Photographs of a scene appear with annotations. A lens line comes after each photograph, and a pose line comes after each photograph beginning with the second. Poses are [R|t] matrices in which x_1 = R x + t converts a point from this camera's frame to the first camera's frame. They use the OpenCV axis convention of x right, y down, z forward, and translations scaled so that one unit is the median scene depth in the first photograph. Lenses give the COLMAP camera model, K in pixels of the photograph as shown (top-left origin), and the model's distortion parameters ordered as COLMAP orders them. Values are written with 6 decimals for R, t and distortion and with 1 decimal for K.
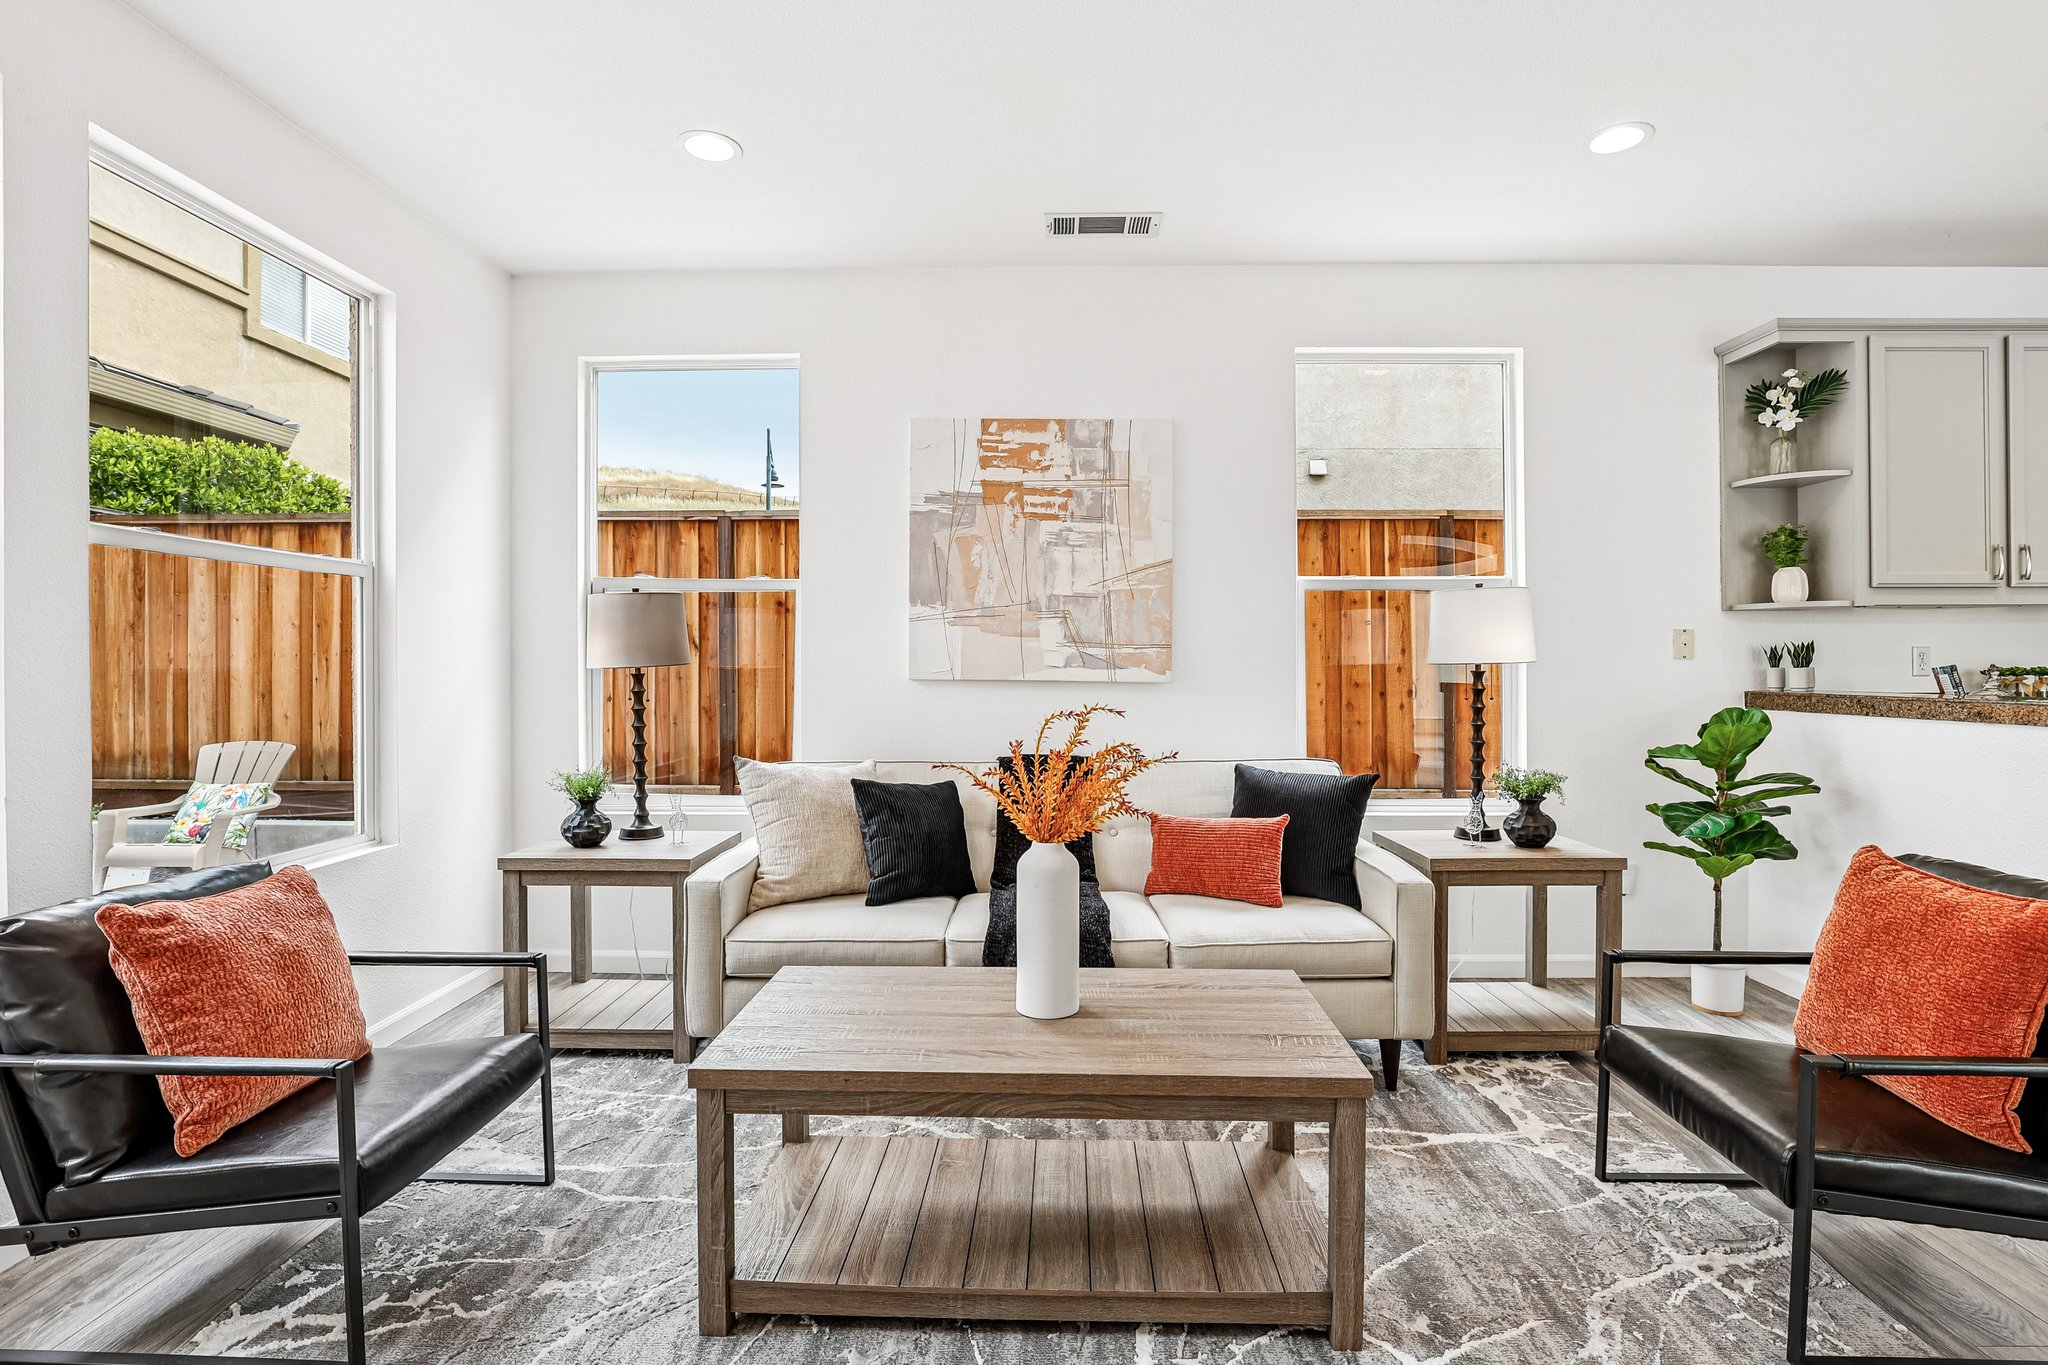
lens RADIAL K [[974.8, 0, 1026.8], [0, 974.8, 671.6], [0, 0, 1]] dist [-0.032321, 0.006399]
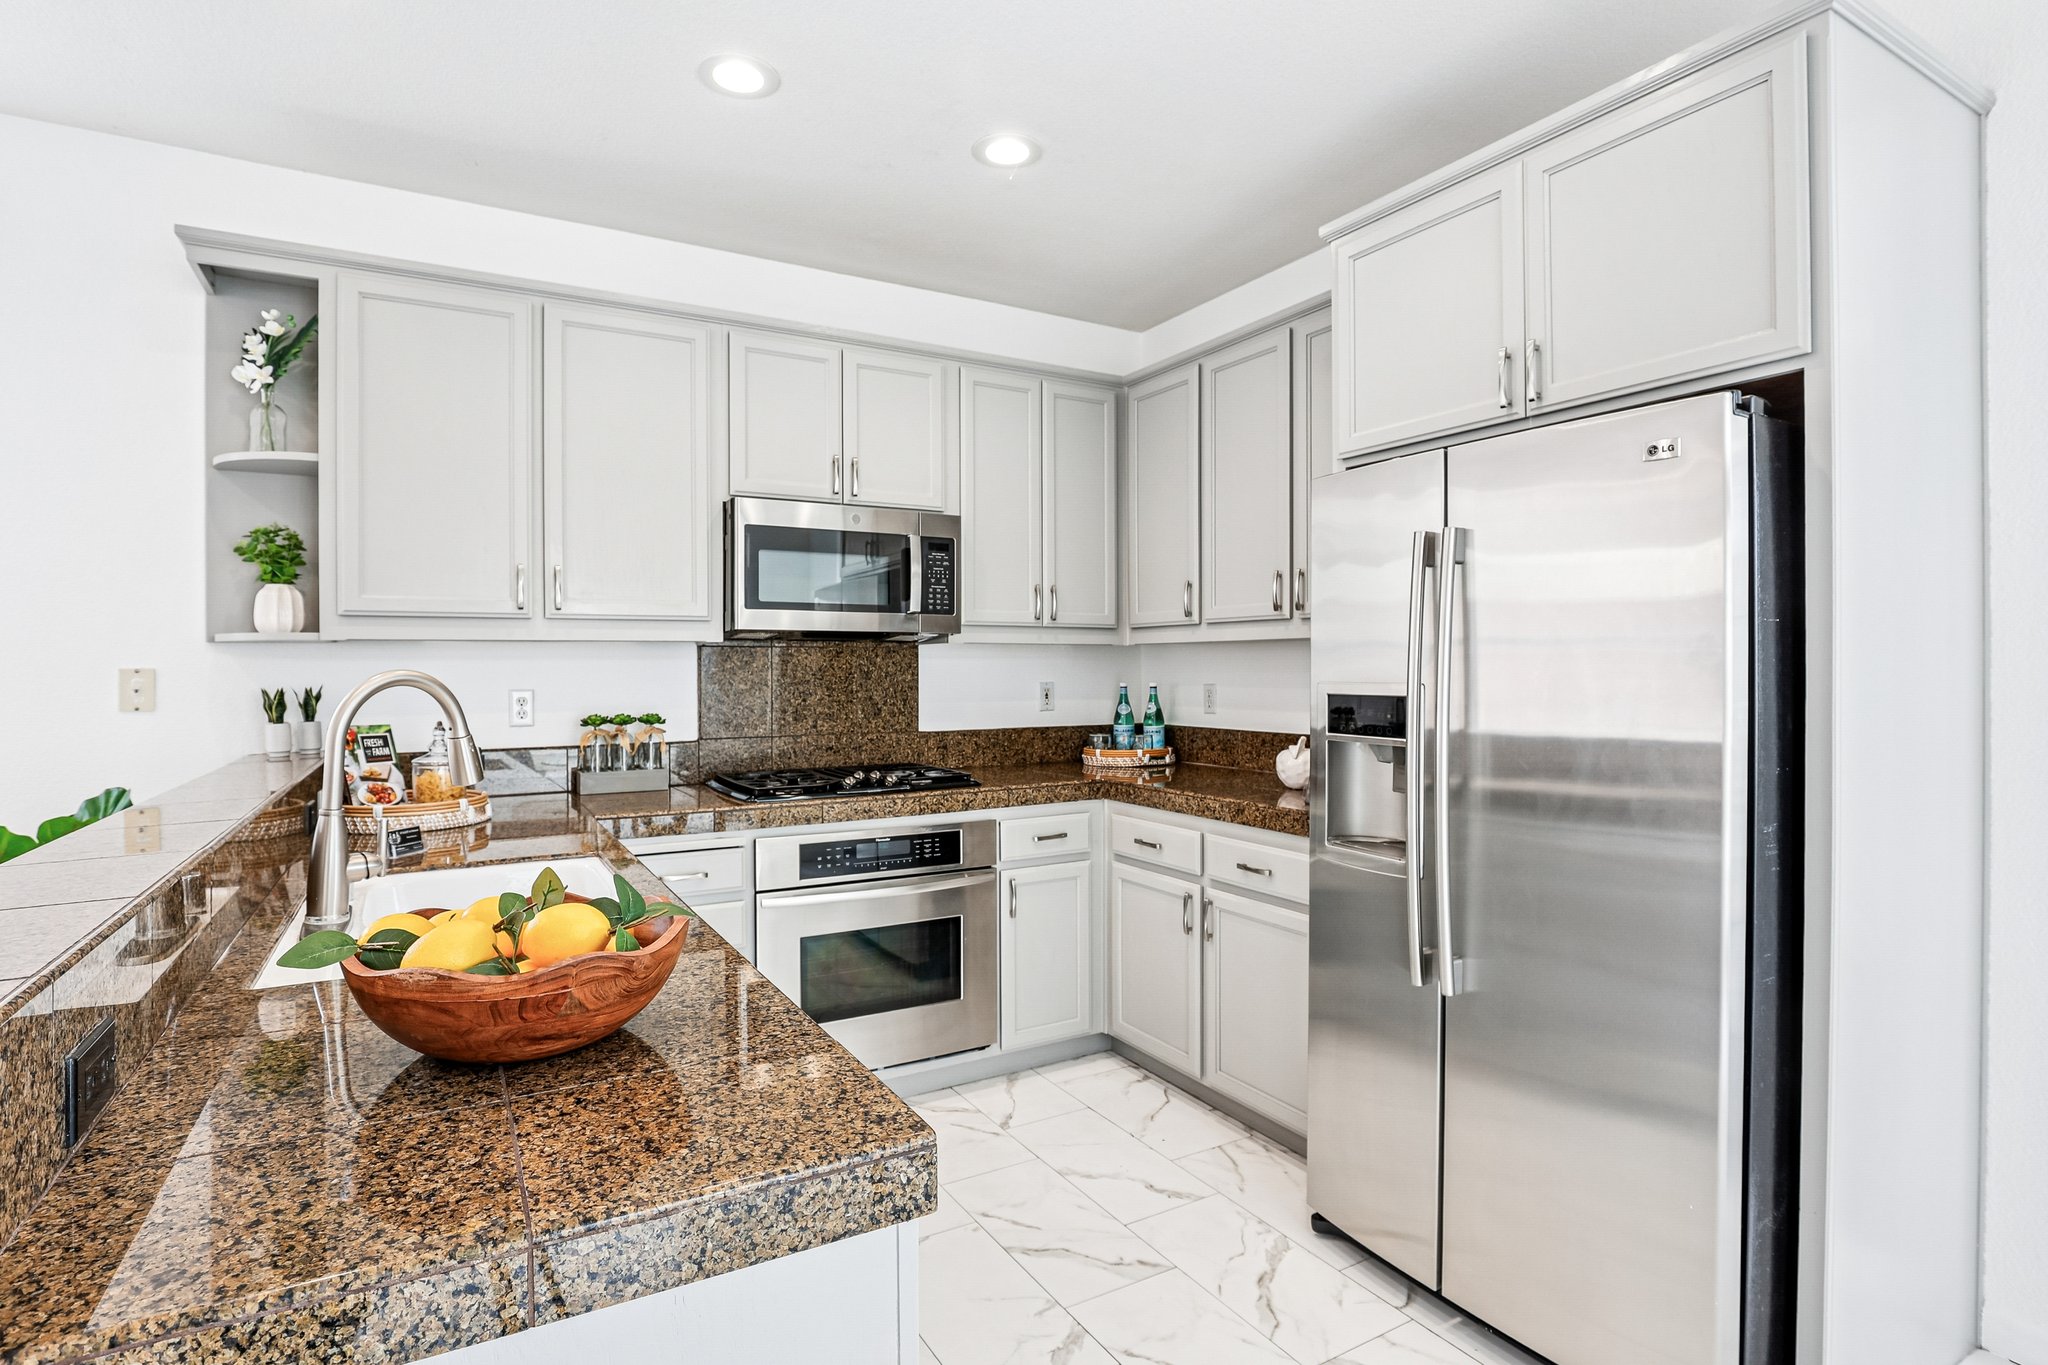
lens RADIAL K [[1031.0, 0, 1021.0], [0, 1031.0, 669.3], [0, 0, 1]] dist [-0.024392, 0.004352]
pose [[0.854594, -0.002108, 0.519292, 0.886790], [0.004233, 0.999987, -0.002907, -0.040410], [-0.519279, 0.004682, 0.854592, 0.052865]]
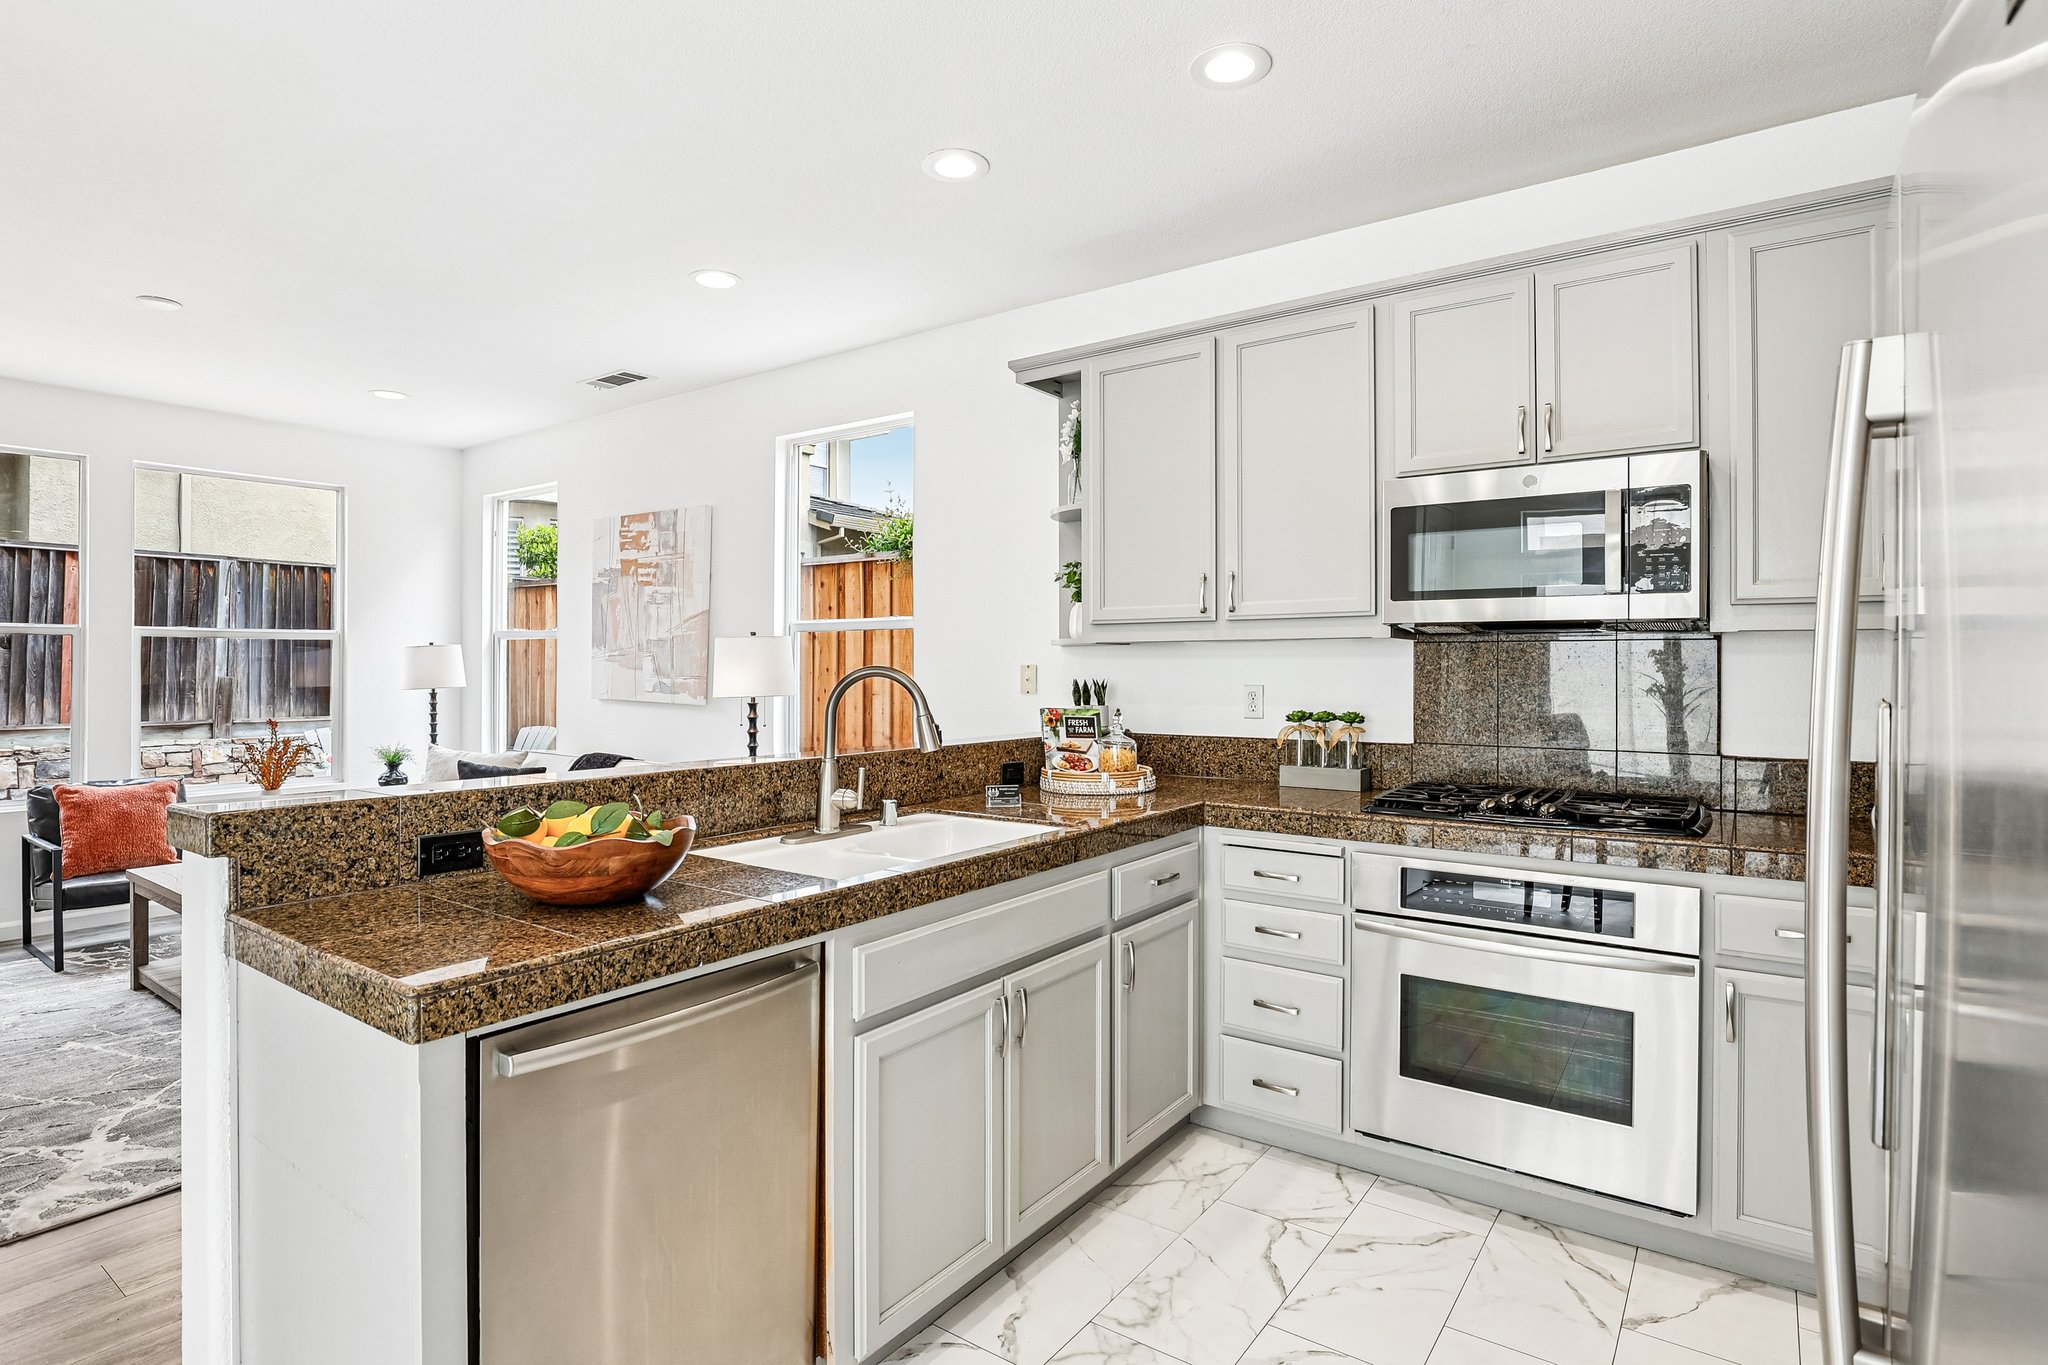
lens RADIAL K [[1031.0, 0, 1017.0], [0, 1031.0, 667.4], [0, 0, 1]] dist [-0.024392, 0.004352]
pose [[0.822317, 0.002981, -0.569022, 1.356797], [-0.005248, 0.999983, -0.002344, -0.040565], [0.569006, 0.004914, 0.822319, 0.101634]]
